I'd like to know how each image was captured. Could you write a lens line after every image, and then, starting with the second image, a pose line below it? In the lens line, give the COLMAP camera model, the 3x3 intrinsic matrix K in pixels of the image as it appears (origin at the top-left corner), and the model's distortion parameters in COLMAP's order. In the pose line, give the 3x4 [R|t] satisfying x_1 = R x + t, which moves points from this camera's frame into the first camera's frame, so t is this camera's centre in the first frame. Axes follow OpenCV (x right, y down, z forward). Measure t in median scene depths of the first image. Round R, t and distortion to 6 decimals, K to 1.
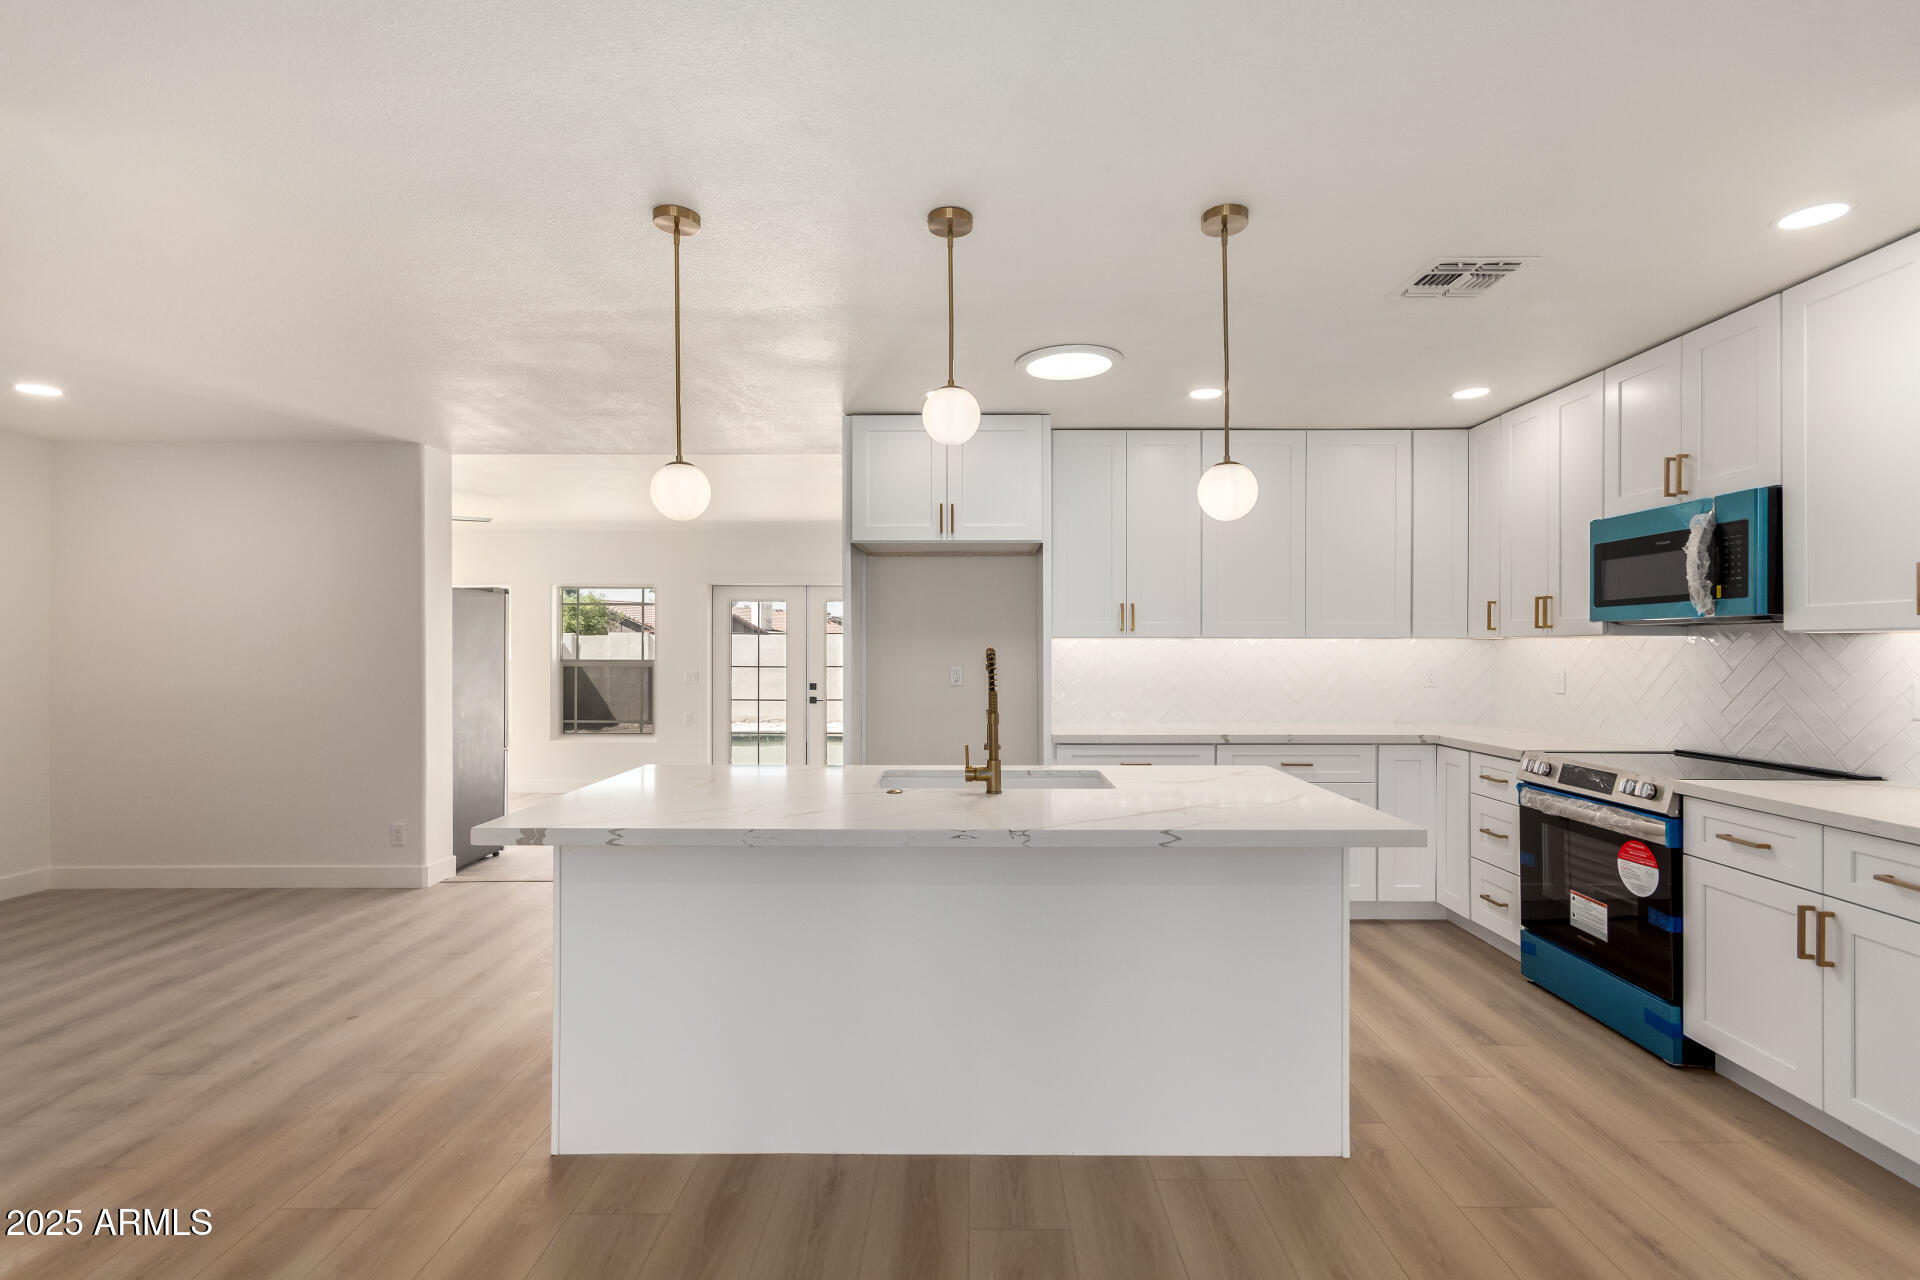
lens RADIAL K [[892.4, 0, 968.4], [0, 892.4, 647.1], [0, 0, 1]] dist [0.001812, 0.001599]
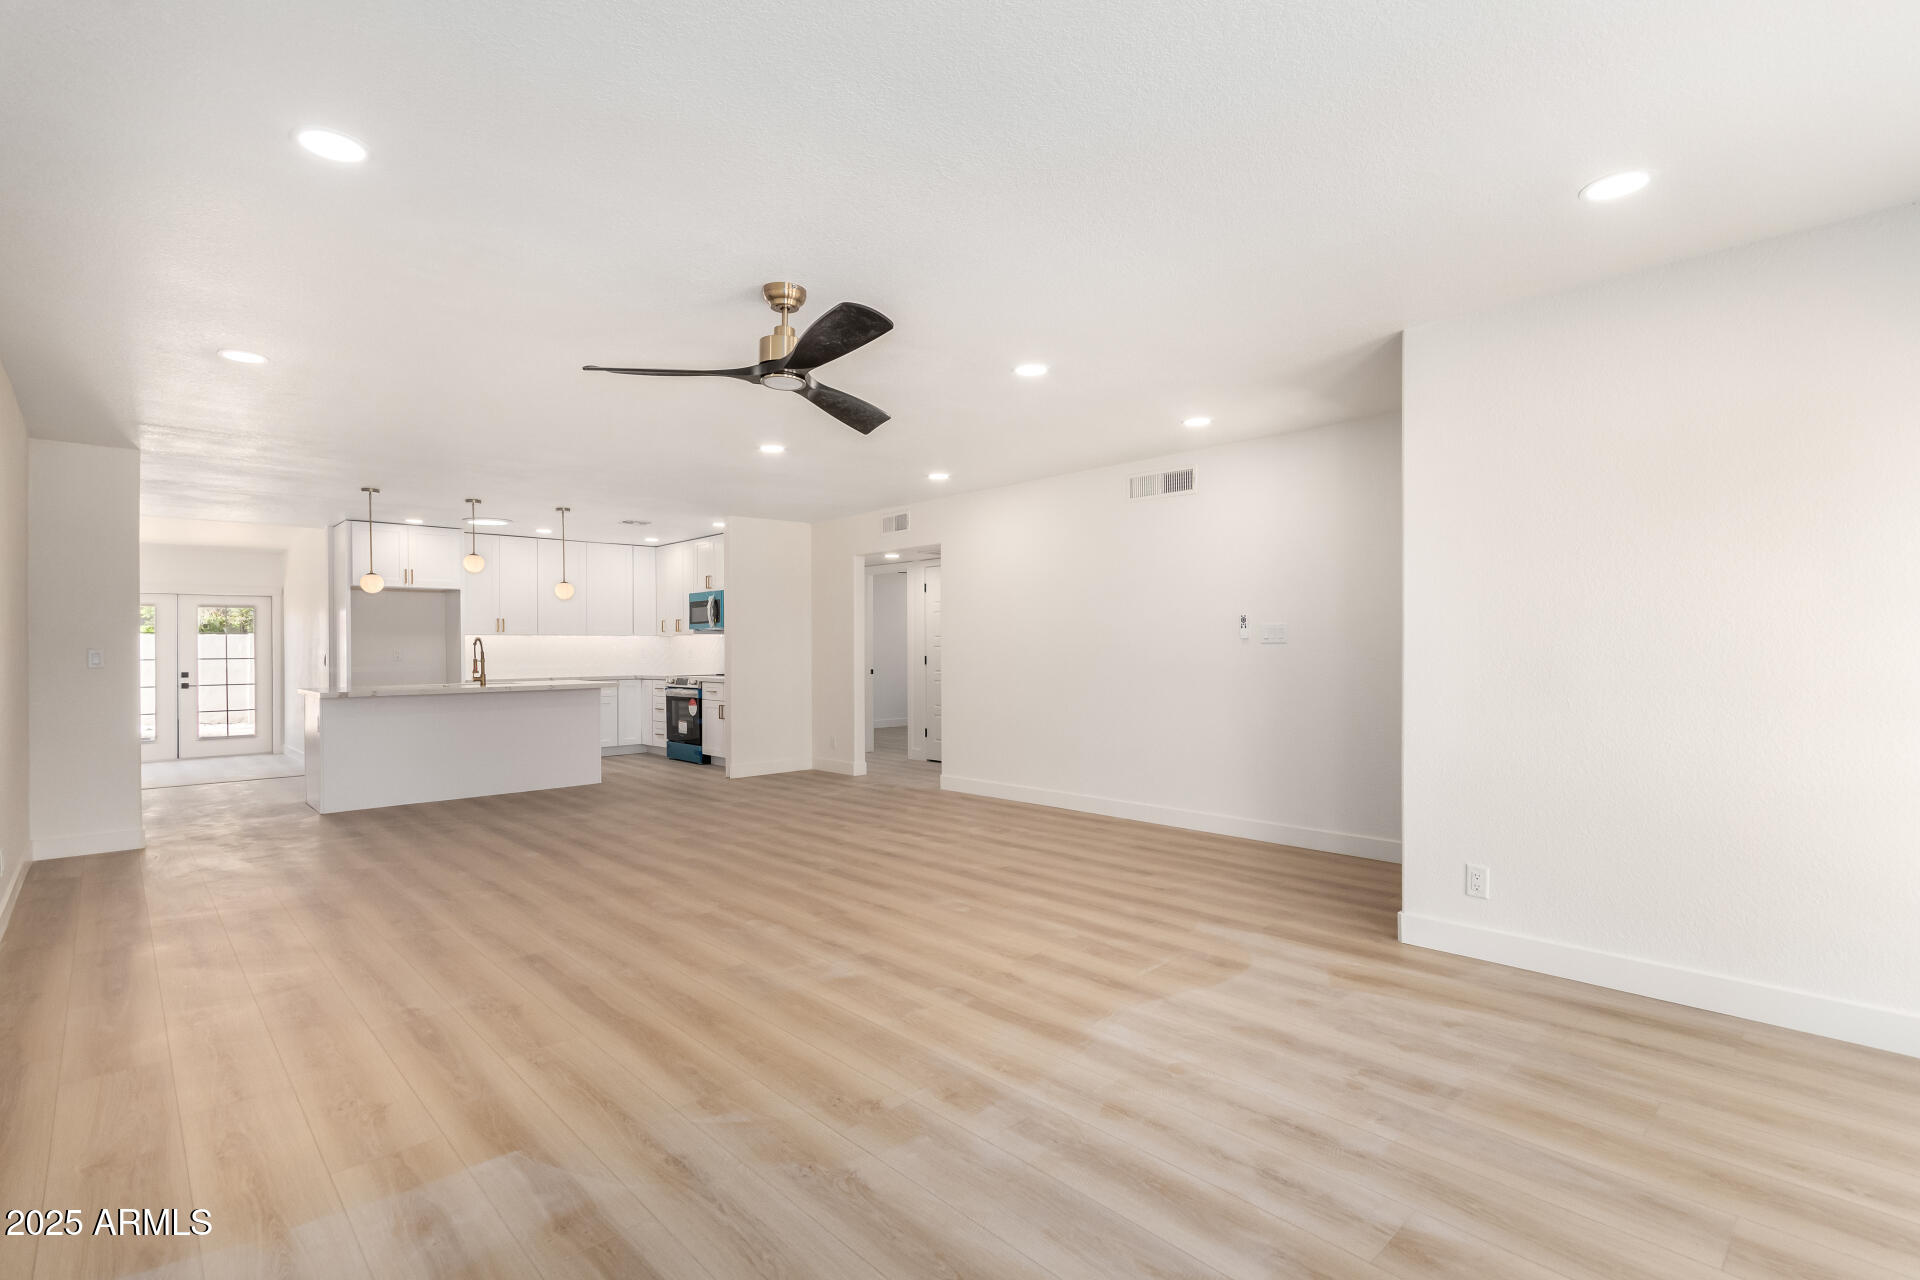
lens RADIAL K [[892.4, 0, 968.4], [0, 892.4, 647.1], [0, 0, 1]] dist [0.001812, 0.001599]
pose [[0.718877, -0.004126, 0.695125, -0.651165], [0.007645, 0.999969, -0.001971, 0.040718], [-0.695096, 0.006731, 0.718886, -1.696444]]
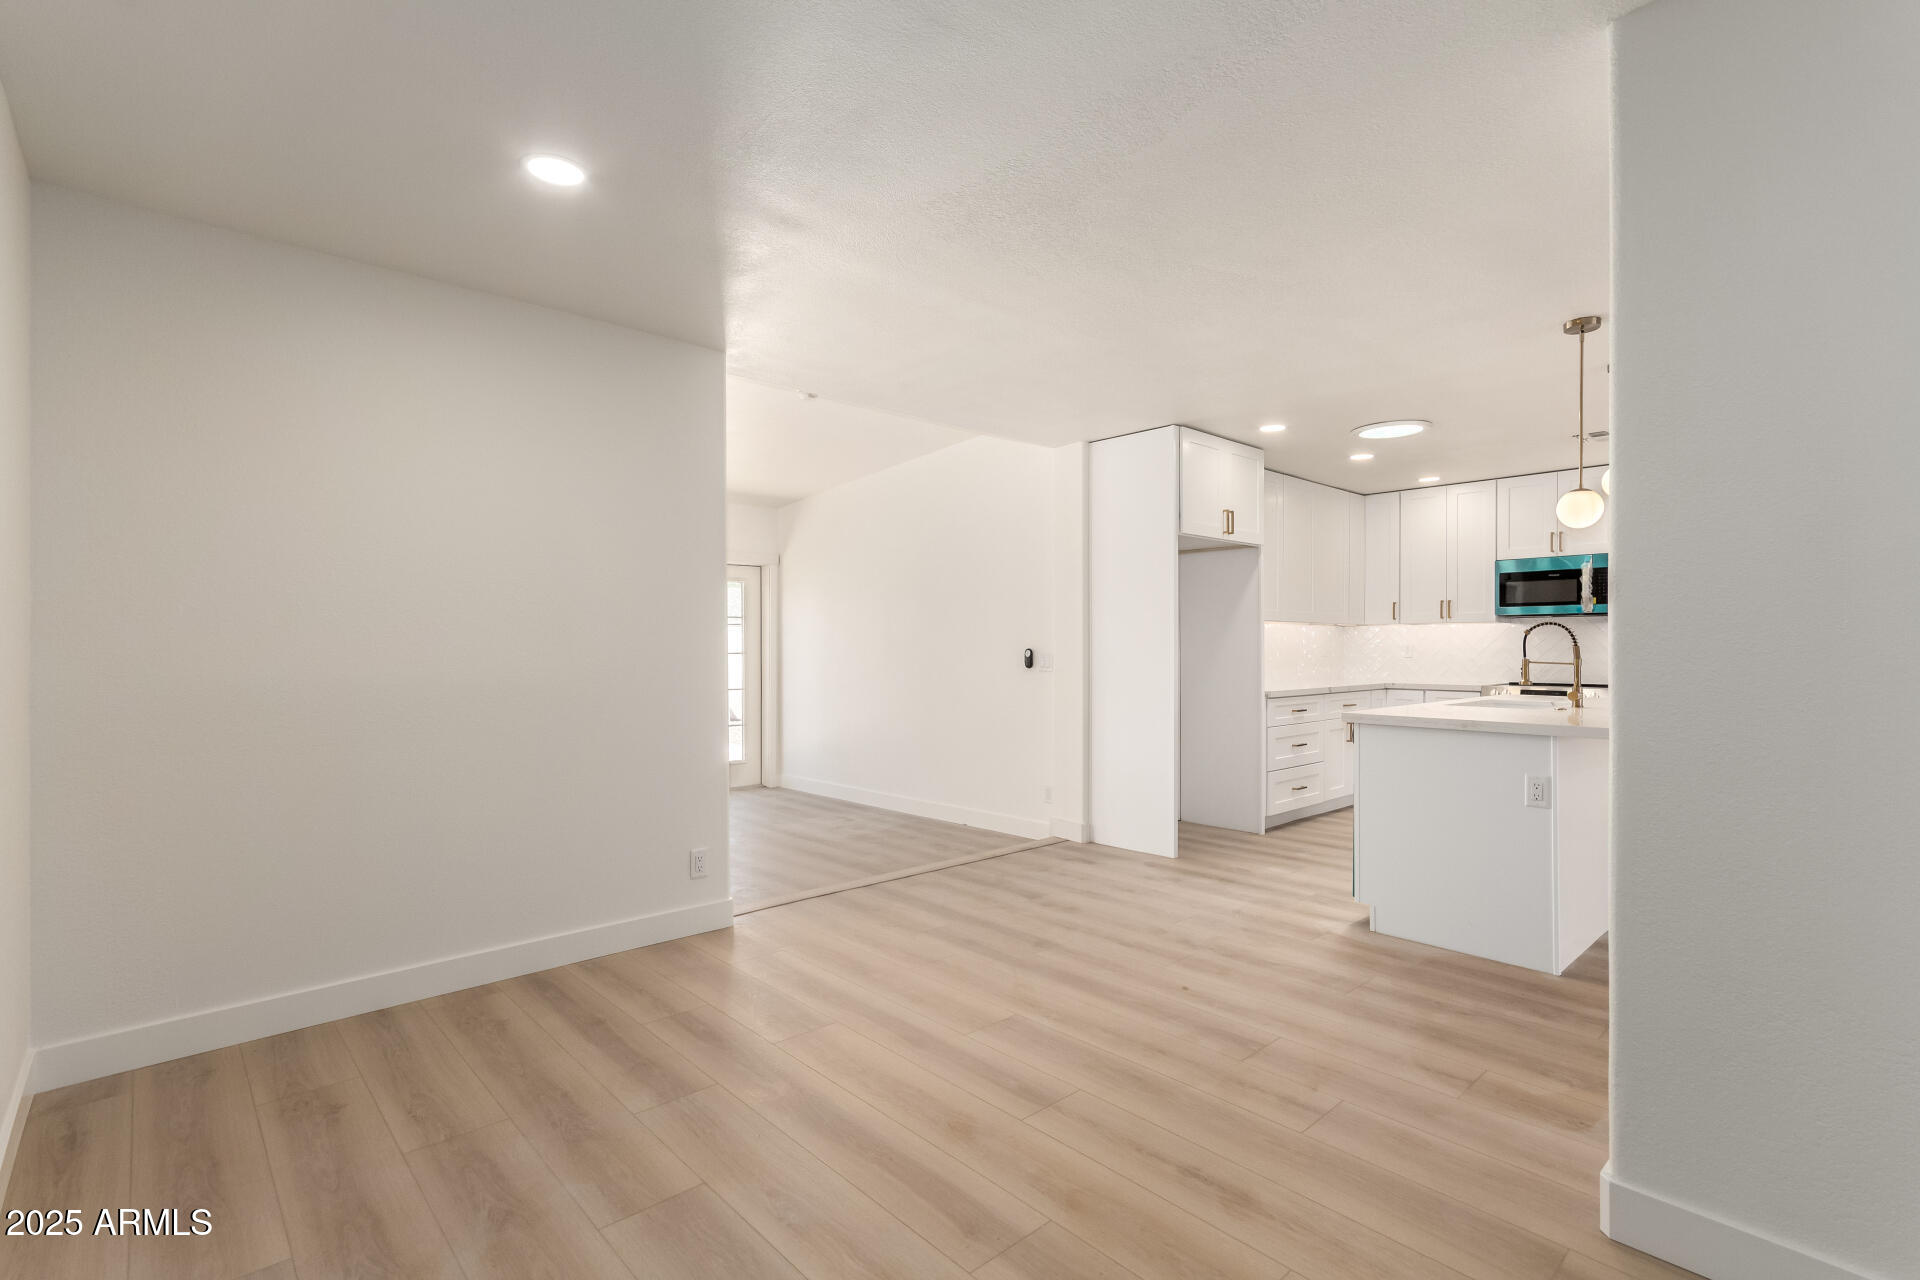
lens RADIAL K [[882.3, 0, 962.9], [0, 882.3, 642.1], [0, 0, 1]] dist [0.002488, 0.000842]
pose [[0.732978, 0.002519, 0.680247, -1.413978], [0.001901, 0.999982, -0.005751, 0.037911], [-0.680249, 0.005509, 0.732960, 0.422509]]
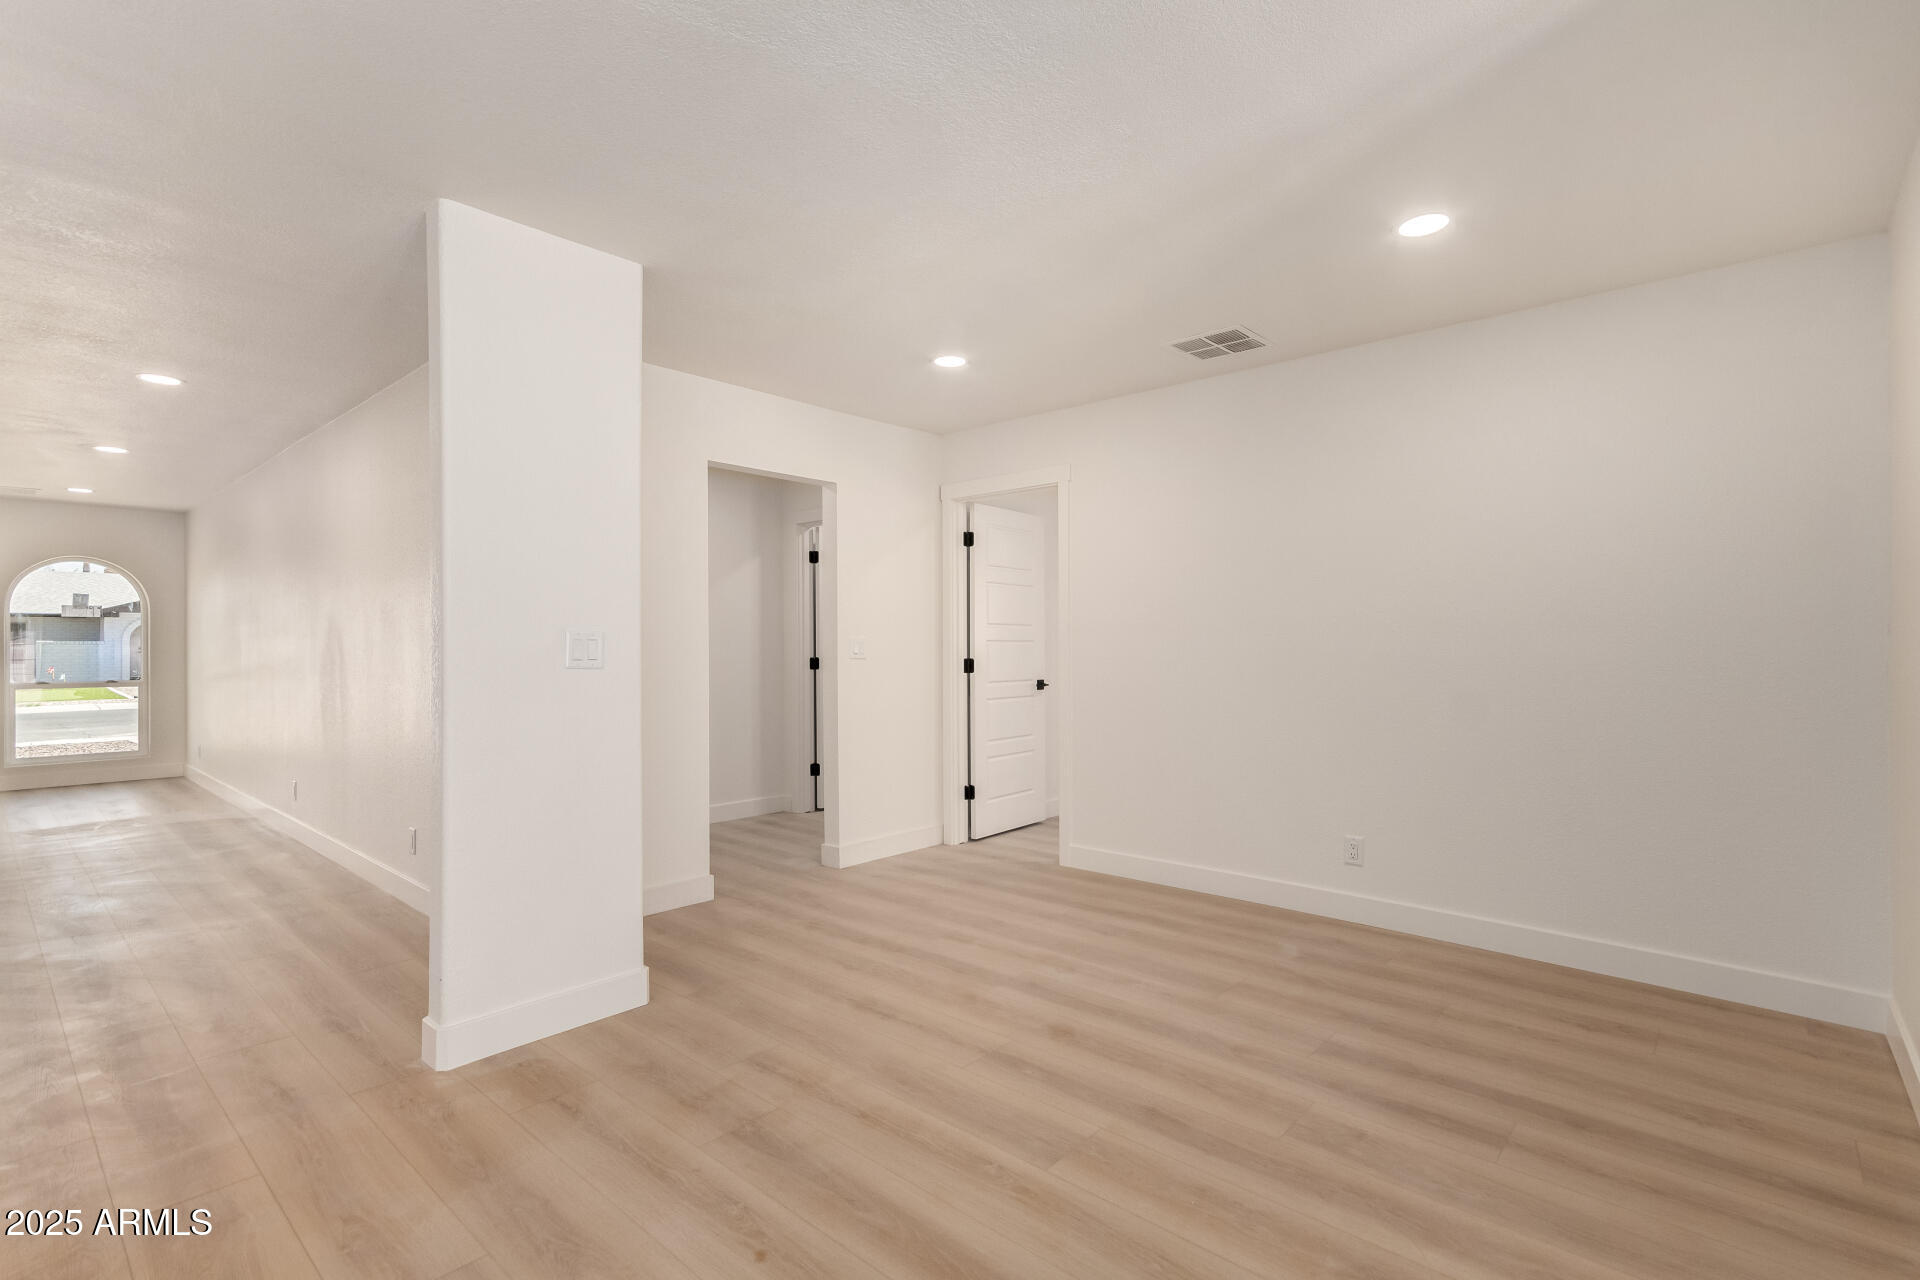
lens RADIAL K [[892.4, 0, 968.4], [0, 892.4, 647.1], [0, 0, 1]] dist [0.001812, 0.001599]
pose [[-0.659512, 0.003769, -0.751685, -0.340387], [0.000872, 0.999991, 0.004249, 0.039861], [0.751694, 0.002147, -0.659509, 1.345087]]
